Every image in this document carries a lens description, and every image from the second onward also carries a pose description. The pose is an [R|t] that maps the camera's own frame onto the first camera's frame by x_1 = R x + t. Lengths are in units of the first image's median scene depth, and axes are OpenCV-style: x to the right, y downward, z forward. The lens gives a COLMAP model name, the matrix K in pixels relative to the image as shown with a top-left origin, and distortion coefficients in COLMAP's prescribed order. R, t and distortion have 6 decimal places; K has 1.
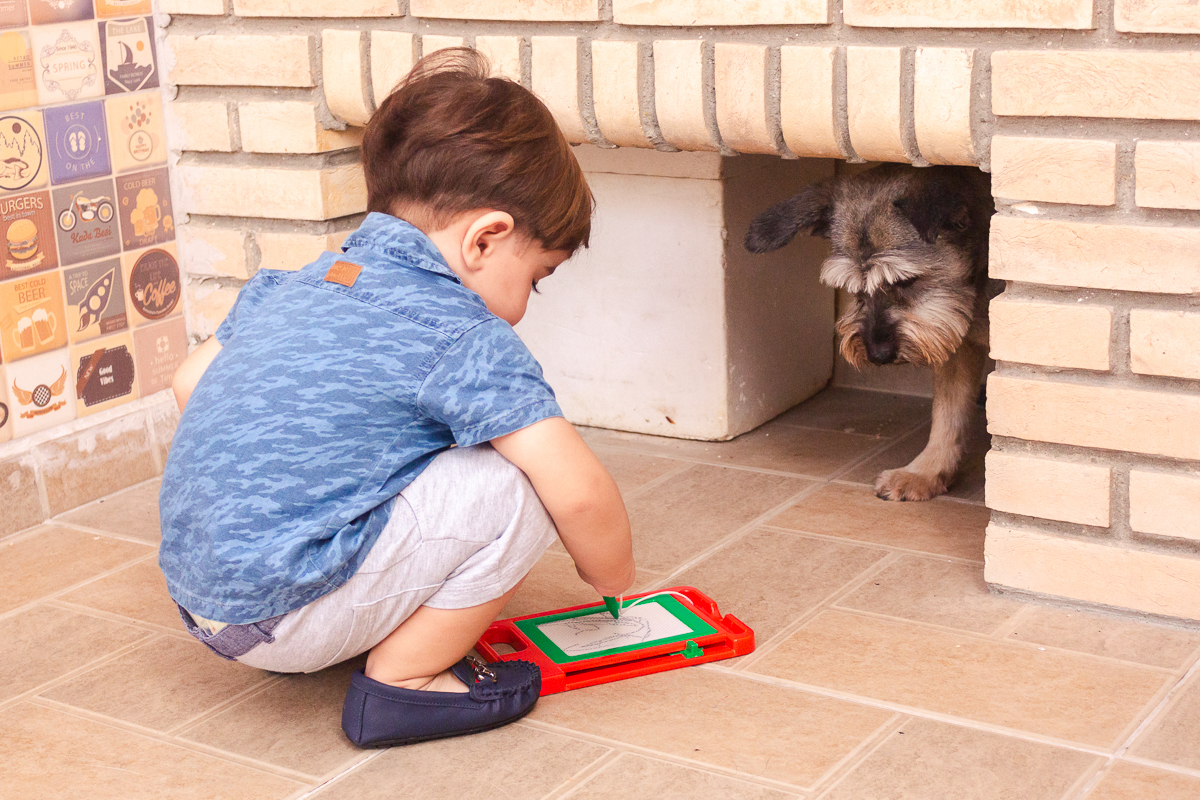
lens RADIAL K [[1814.3, 0, 597.1], [0, 1814.3, 404.4], [0, 0, 1]] dist [-0.010493, 0.000000]
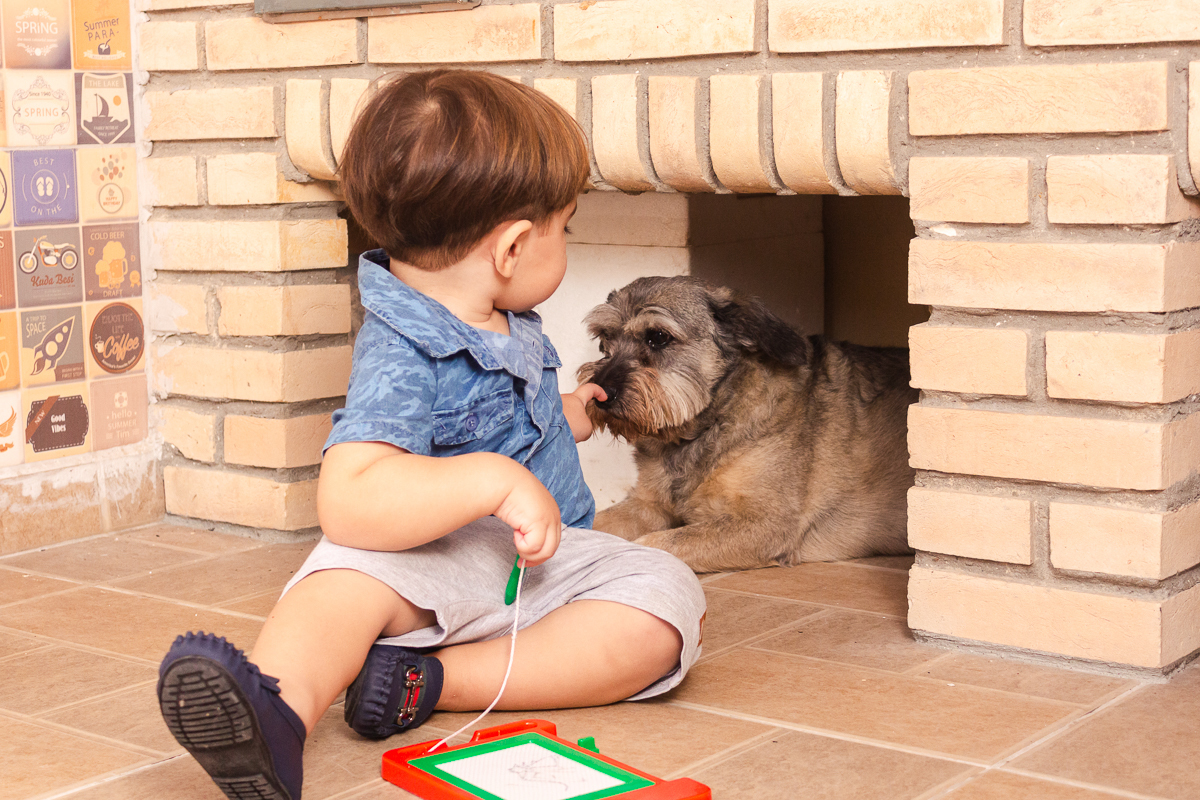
lens RADIAL K [[1957.9, 0, 603.1], [0, 1957.9, 395.8], [0, 0, 1]] dist [-0.007025, 0.000000]
pose [[0.996228, 0.032411, -0.080492, 0.135567], [-0.043795, 0.988612, -0.143971, 0.134434], [0.074909, 0.146953, 0.986303, -0.040087]]
